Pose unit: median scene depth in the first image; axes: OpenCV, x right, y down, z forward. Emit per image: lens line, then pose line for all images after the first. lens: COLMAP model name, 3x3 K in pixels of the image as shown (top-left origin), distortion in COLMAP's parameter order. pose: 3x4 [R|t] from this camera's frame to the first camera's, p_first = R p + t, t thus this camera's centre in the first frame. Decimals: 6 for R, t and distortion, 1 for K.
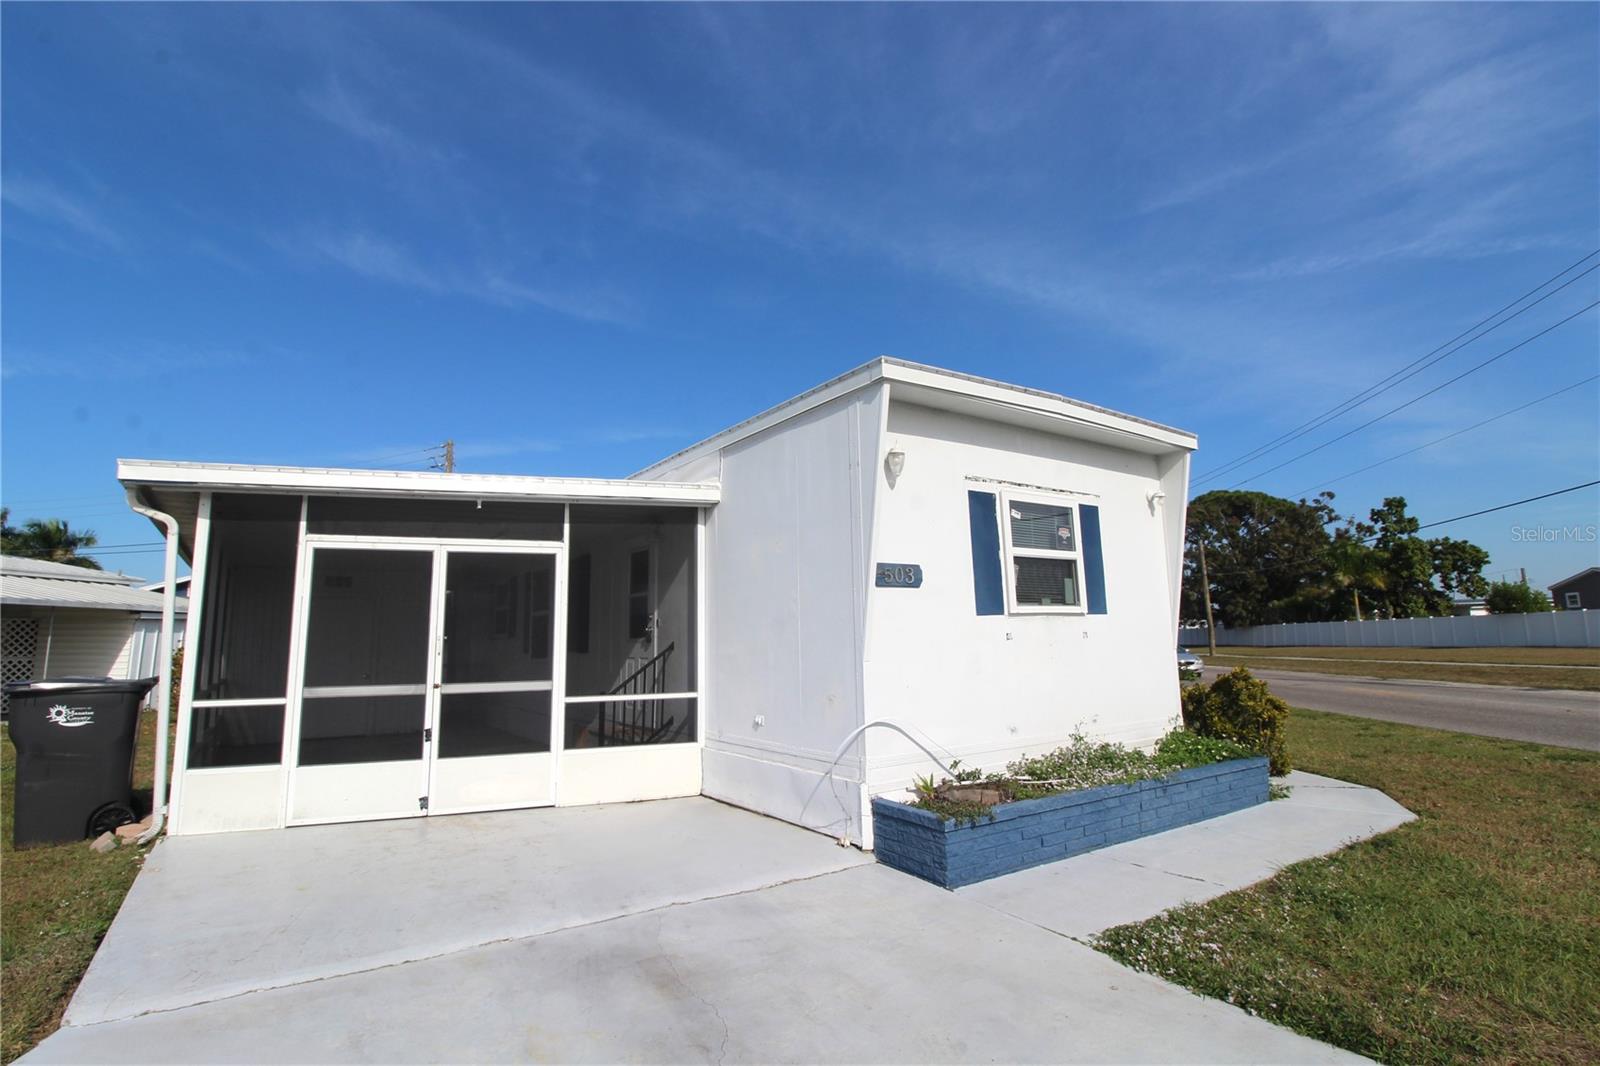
lens RADIAL K [[767.8, 0, 797.5], [0, 767.8, 520.1], [0, 0, 1]] dist [-0.004467, -0.000904]
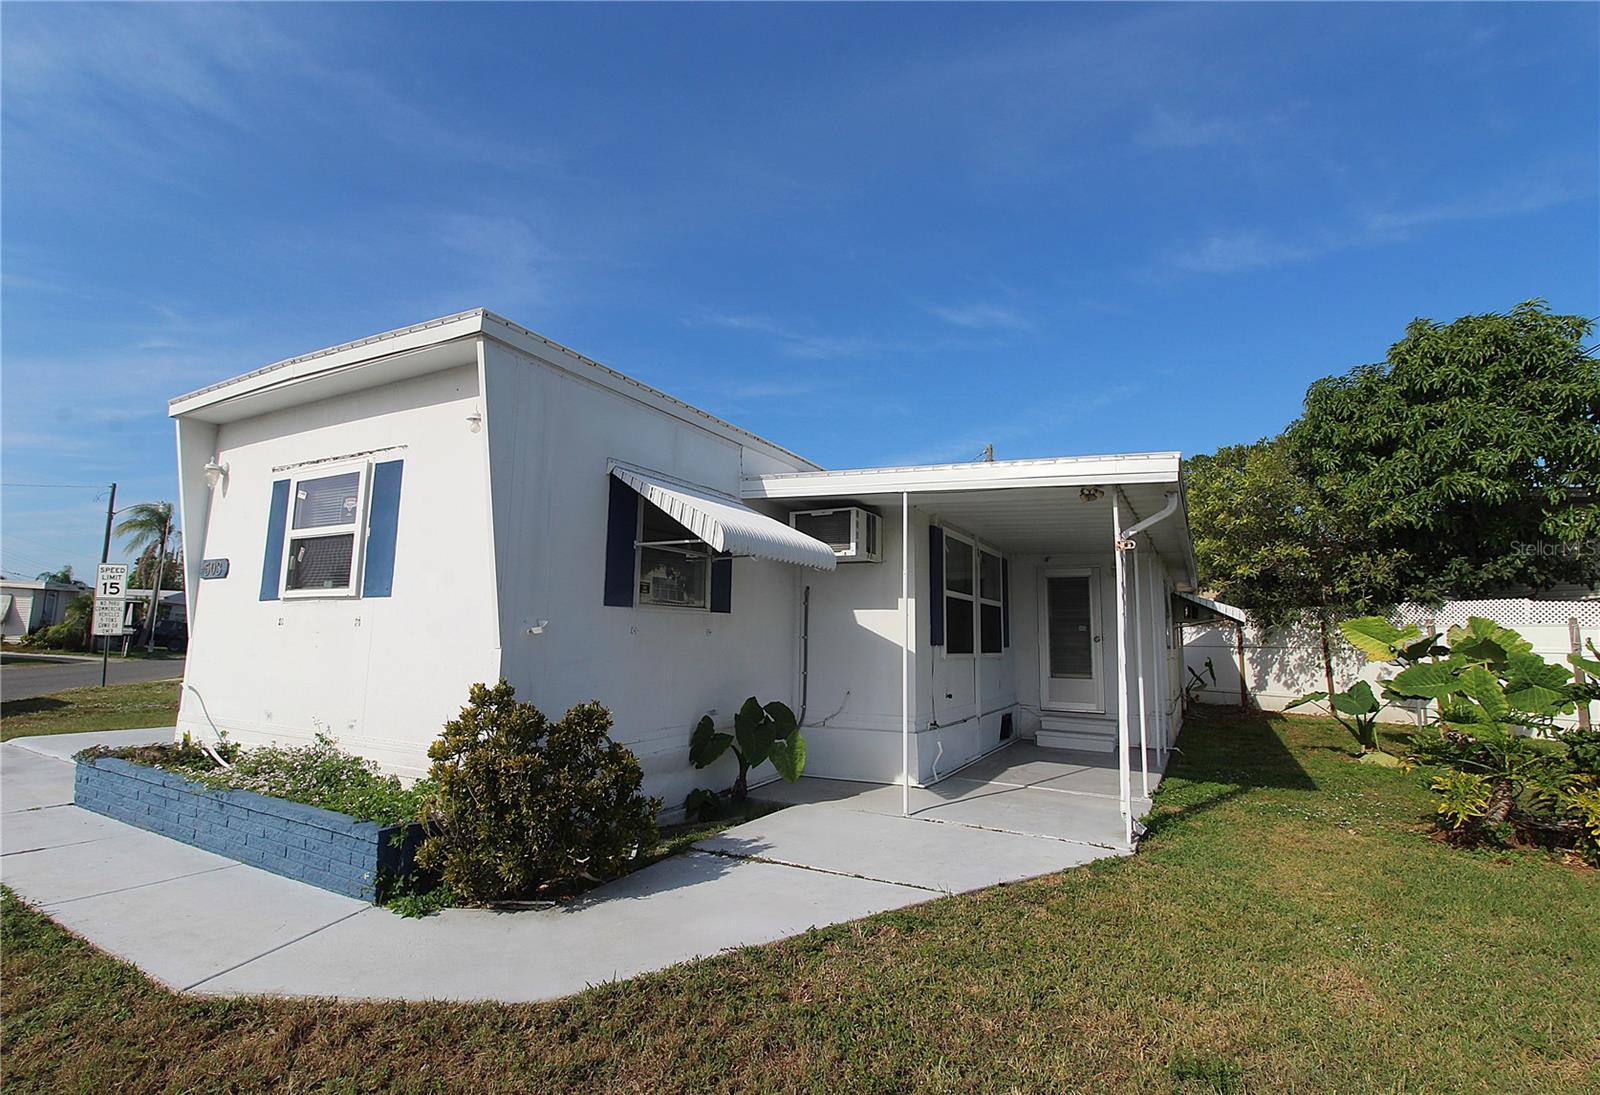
lens RADIAL K [[749.7, 0, 800.0], [0, 749.7, 547.5], [0, 0, 1]] dist [-0.019375, -0.000060]
pose [[0.443543, -0.077249, -0.892918, 1.298086], [0.113891, 0.993060, -0.029339, 0.145627], [0.888987, -0.088682, 0.449263, 1.060682]]
